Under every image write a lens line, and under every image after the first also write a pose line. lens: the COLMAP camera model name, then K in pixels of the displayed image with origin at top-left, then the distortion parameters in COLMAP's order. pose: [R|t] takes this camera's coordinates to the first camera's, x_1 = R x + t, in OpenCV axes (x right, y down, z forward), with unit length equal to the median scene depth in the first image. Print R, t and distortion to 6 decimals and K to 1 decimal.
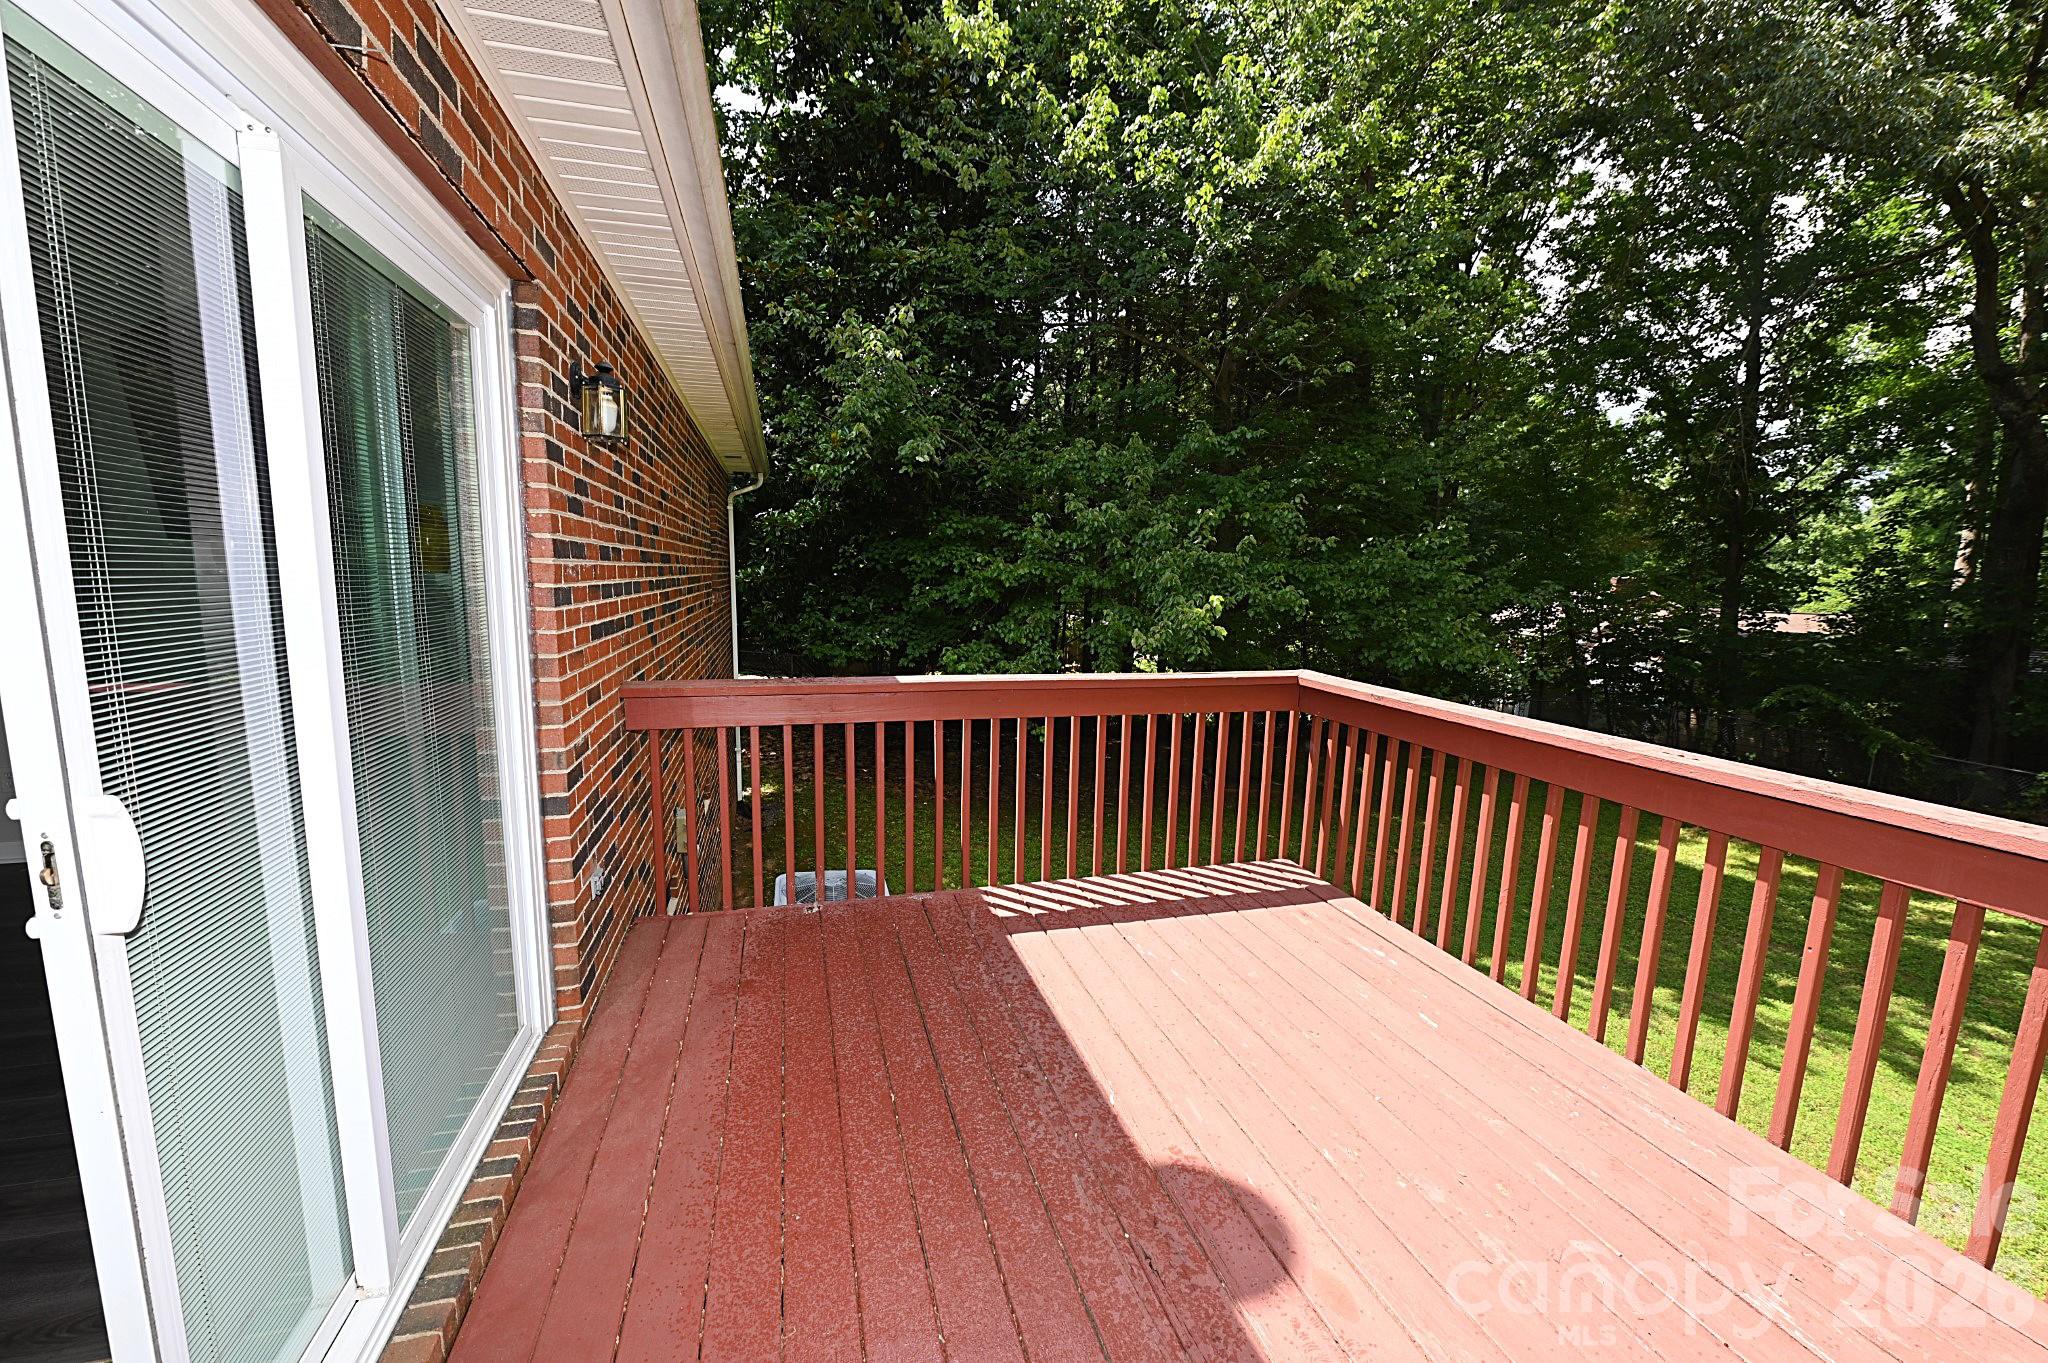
lens RADIAL K [[805.1, 0, 1020.6], [0, 805.1, 689.3], [0, 0, 1]] dist [-0.008166, -0.001056]
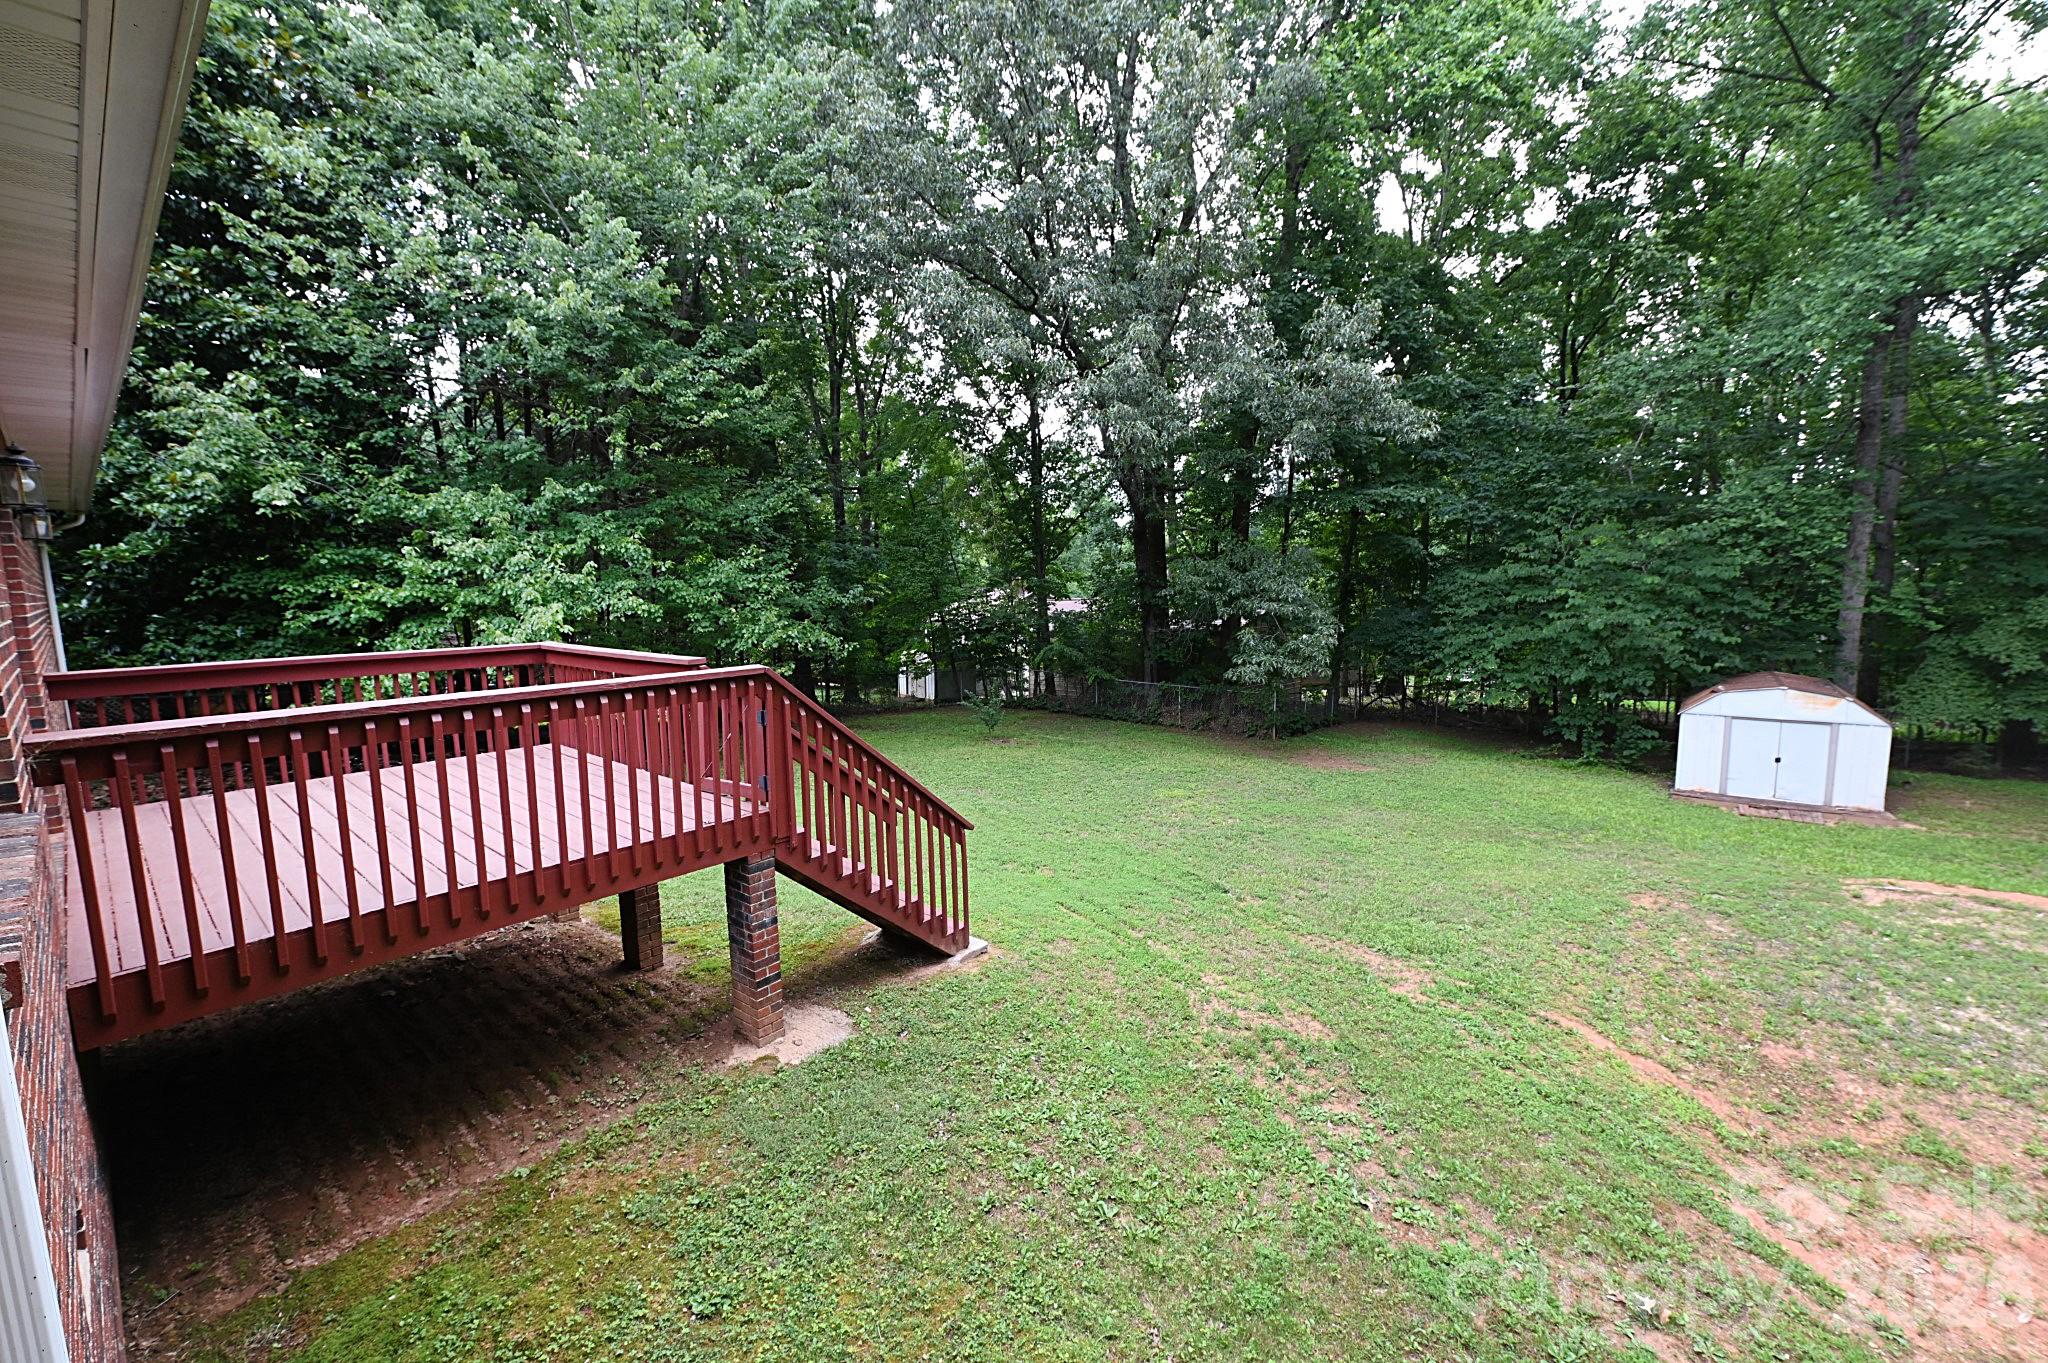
lens RADIAL K [[805.1, 0, 1024.8], [0, 805.1, 686.6], [0, 0, 1]] dist [-0.008166, -0.001056]
pose [[0.826981, -0.103025, 0.552710, 0.093360], [0.117378, 0.993042, 0.009479, 0.087953], [-0.549841, 0.057037, 0.833320, -0.496818]]
